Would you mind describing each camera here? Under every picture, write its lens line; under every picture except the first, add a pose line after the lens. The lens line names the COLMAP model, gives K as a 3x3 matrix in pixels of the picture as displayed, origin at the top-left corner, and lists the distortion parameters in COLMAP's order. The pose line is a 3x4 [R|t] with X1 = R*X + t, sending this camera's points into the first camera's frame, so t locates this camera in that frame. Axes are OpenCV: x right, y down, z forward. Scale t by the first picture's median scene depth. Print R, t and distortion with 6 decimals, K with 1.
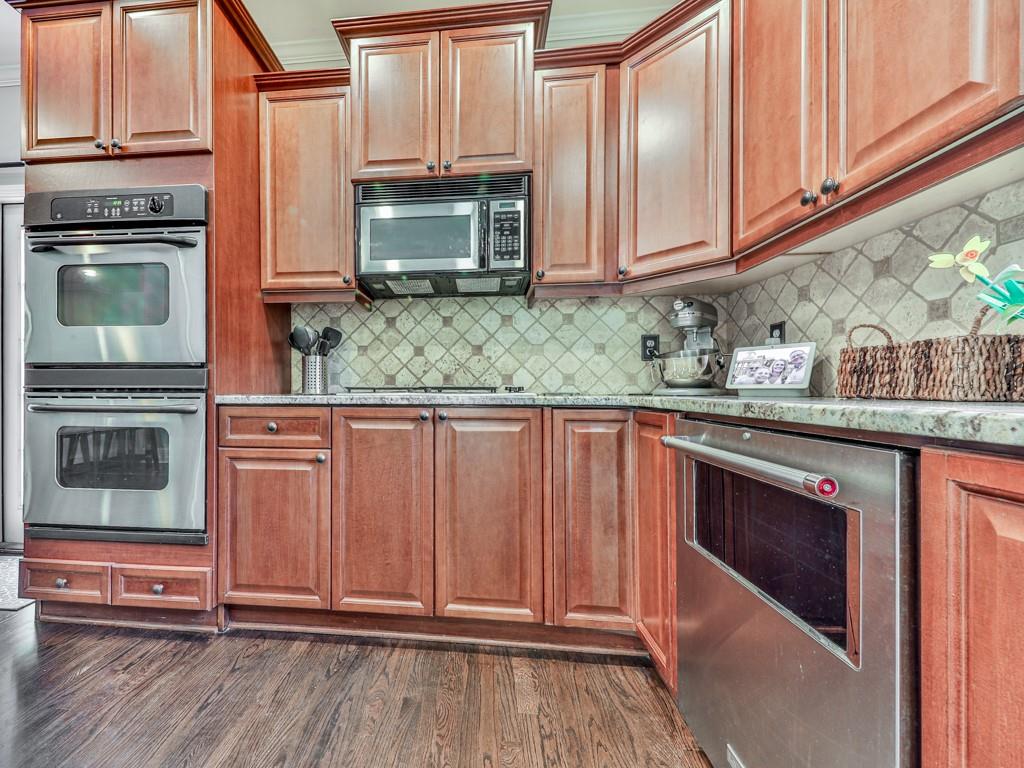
lens RADIAL K [[407.4, 0, 429.6], [0, 407.4, 388.2], [0, 0, 1]] dist [0.001212, 0.000030]
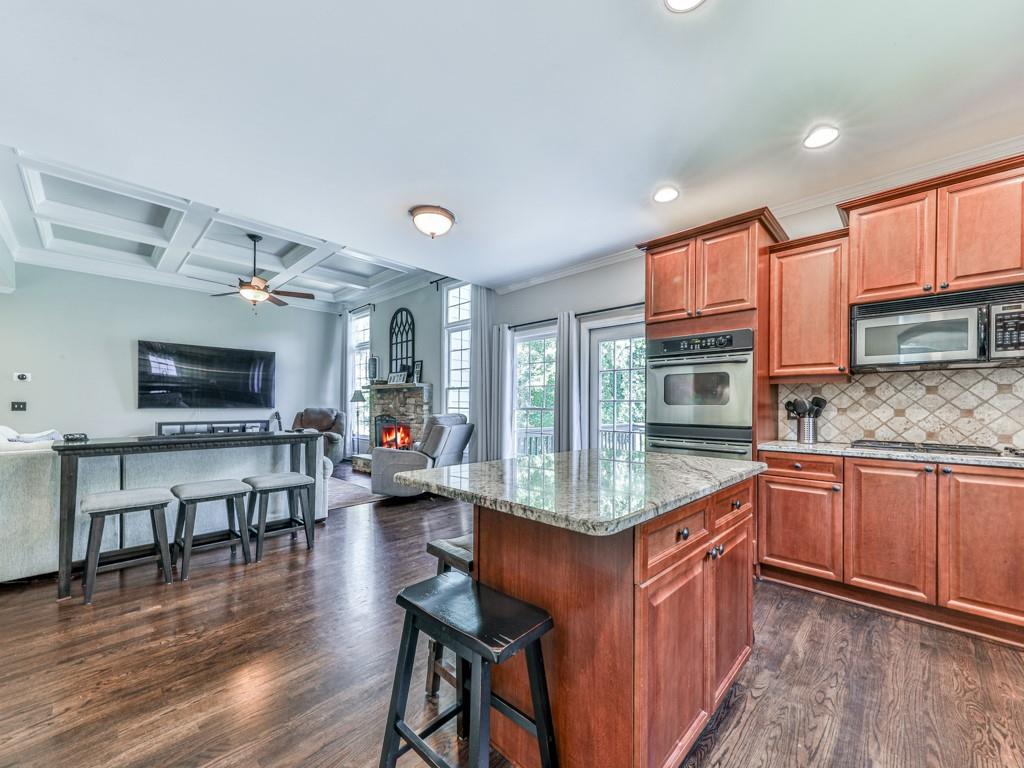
lens RADIAL K [[398.7, 0, 511.2], [0, 398.7, 405.1], [0, 0, 1]] dist [0.000850, -0.000462]
pose [[0.795728, 0.004633, -0.605636, -0.325276], [-0.003670, 0.999989, 0.002827, -0.155307], [0.605643, -0.000027, 0.795737, -1.023696]]
